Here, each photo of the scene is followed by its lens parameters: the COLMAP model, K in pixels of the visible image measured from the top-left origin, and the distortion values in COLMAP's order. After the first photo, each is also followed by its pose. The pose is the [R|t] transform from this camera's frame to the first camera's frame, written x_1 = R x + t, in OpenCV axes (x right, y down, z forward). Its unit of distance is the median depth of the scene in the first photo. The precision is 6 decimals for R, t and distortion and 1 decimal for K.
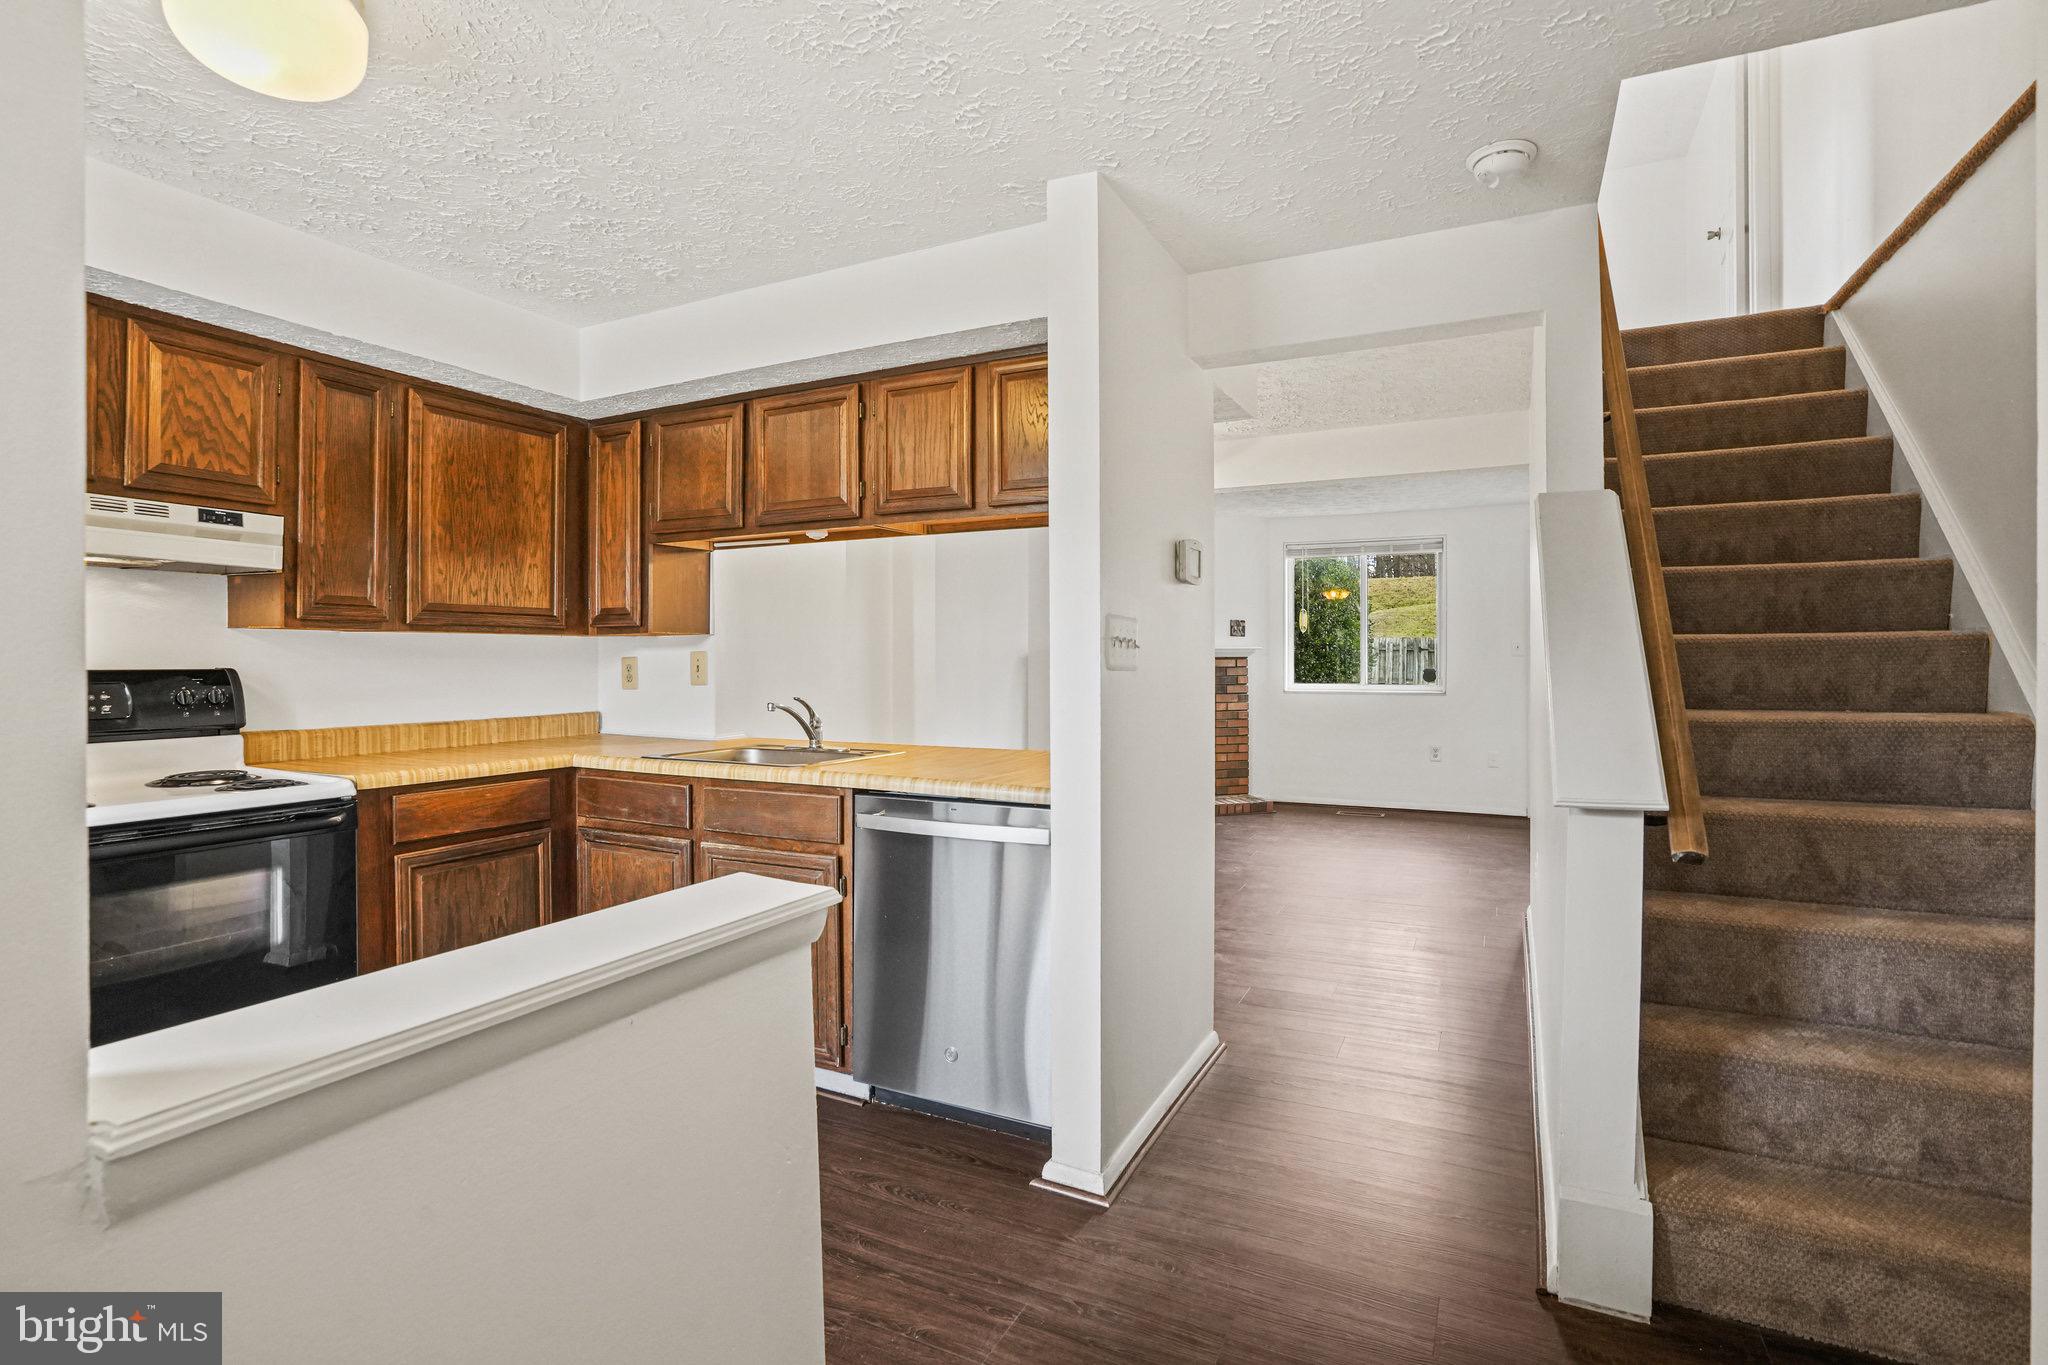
lens RADIAL K [[982.4, 0, 1040.8], [0, 982.4, 652.4], [0, 0, 1]] dist [-0.022055, 0.000520]
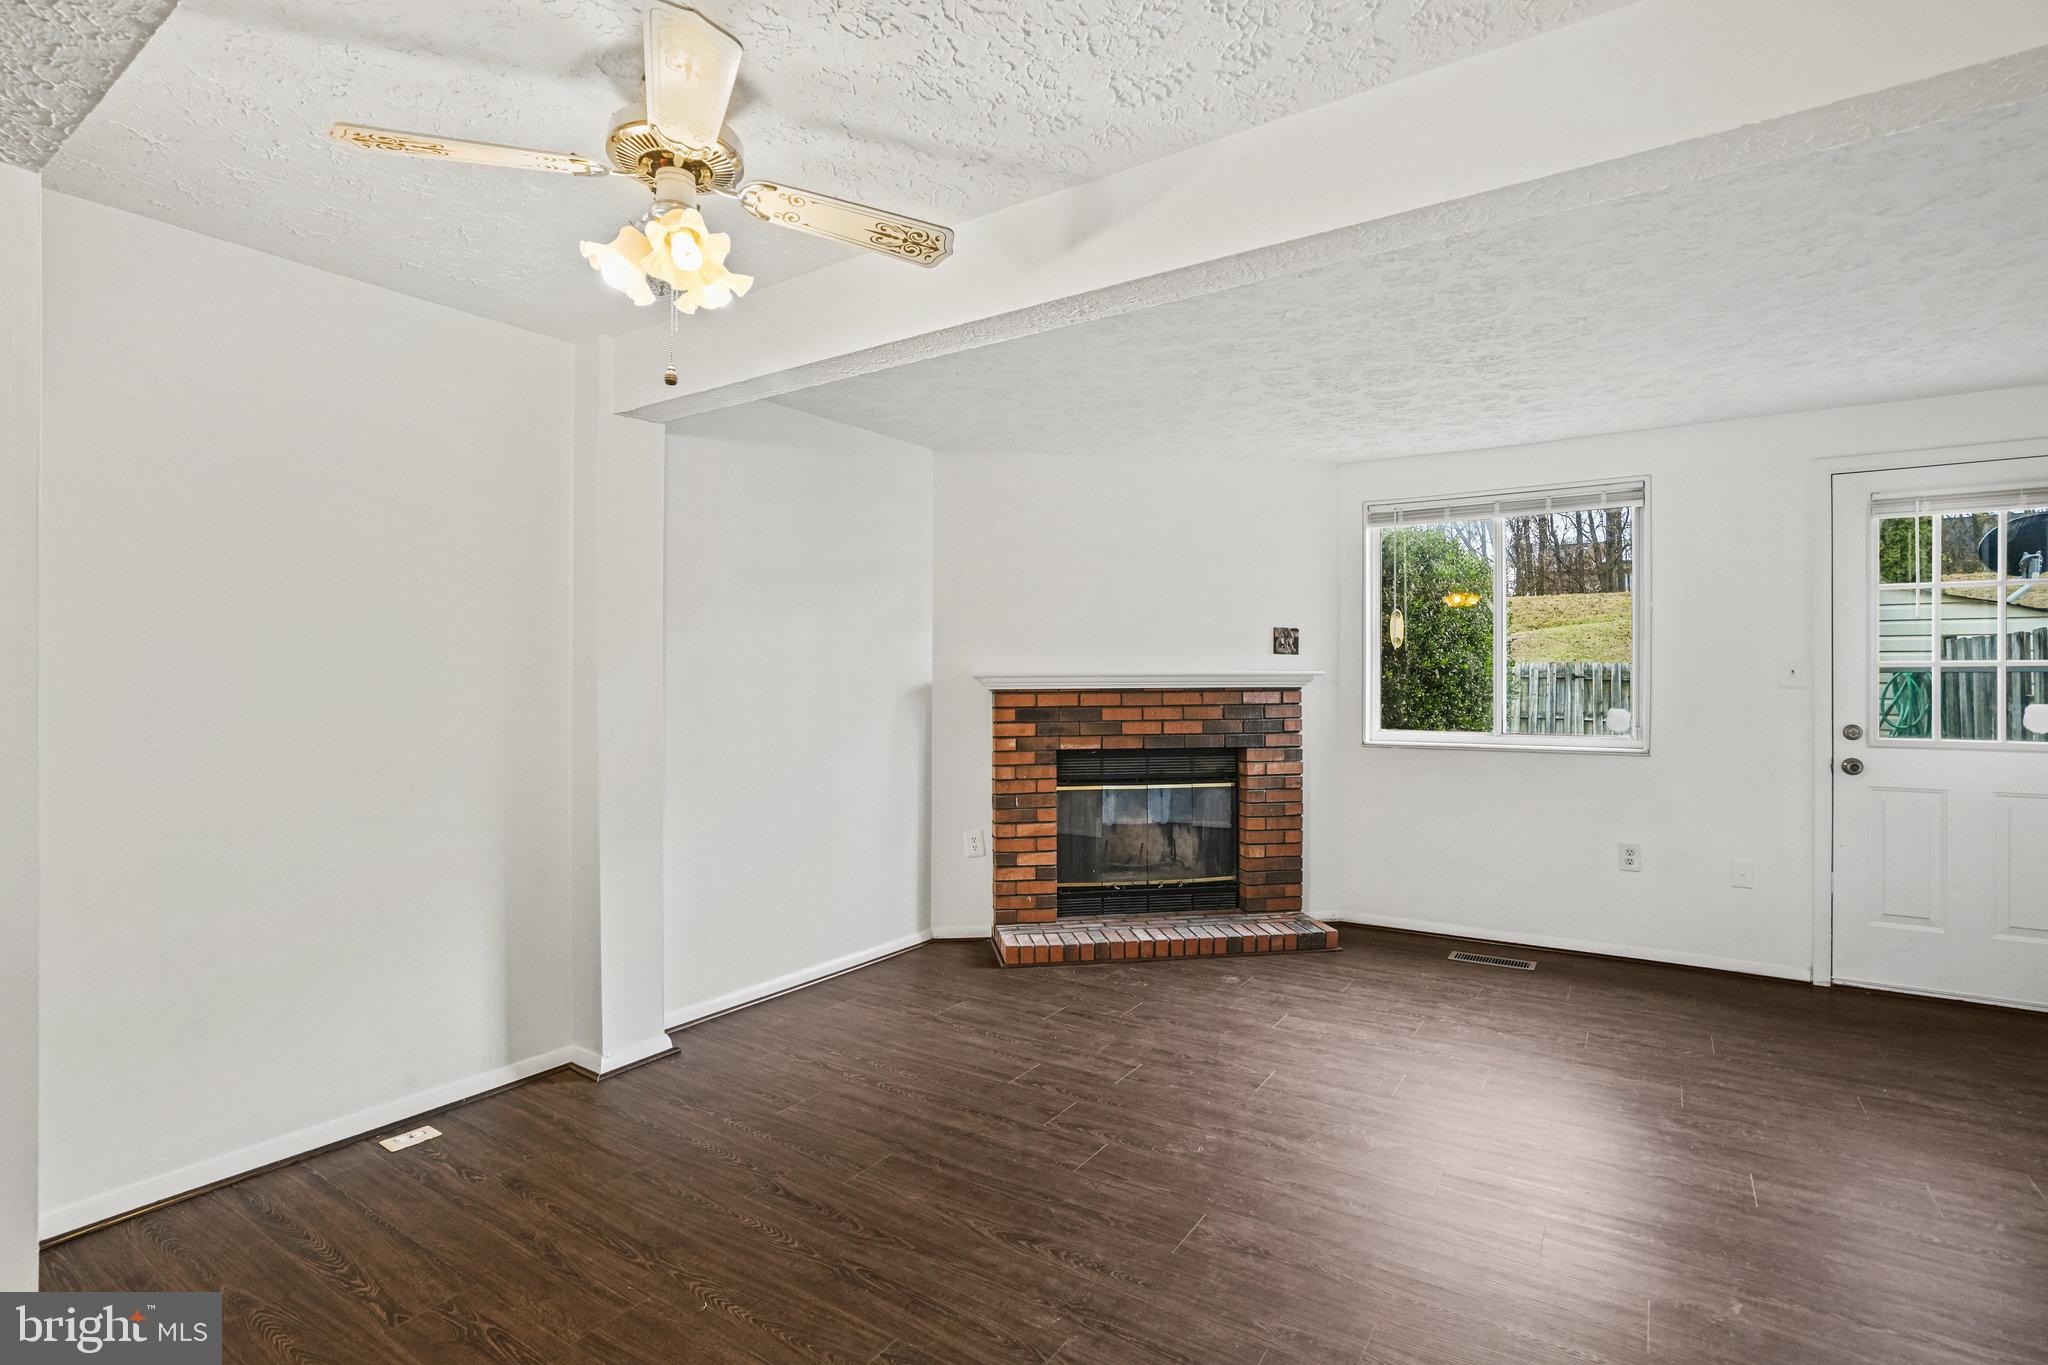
lens RADIAL K [[978.7, 0, 1021.9], [0, 978.7, 680.0], [0, 0, 1]] dist [-0.030005, 0.003529]
pose [[0.990193, 0.001594, -0.139695, 0.119835], [-0.001538, 0.999999, 0.000513, -0.000336], [0.139696, -0.000293, 0.990194, 0.360652]]
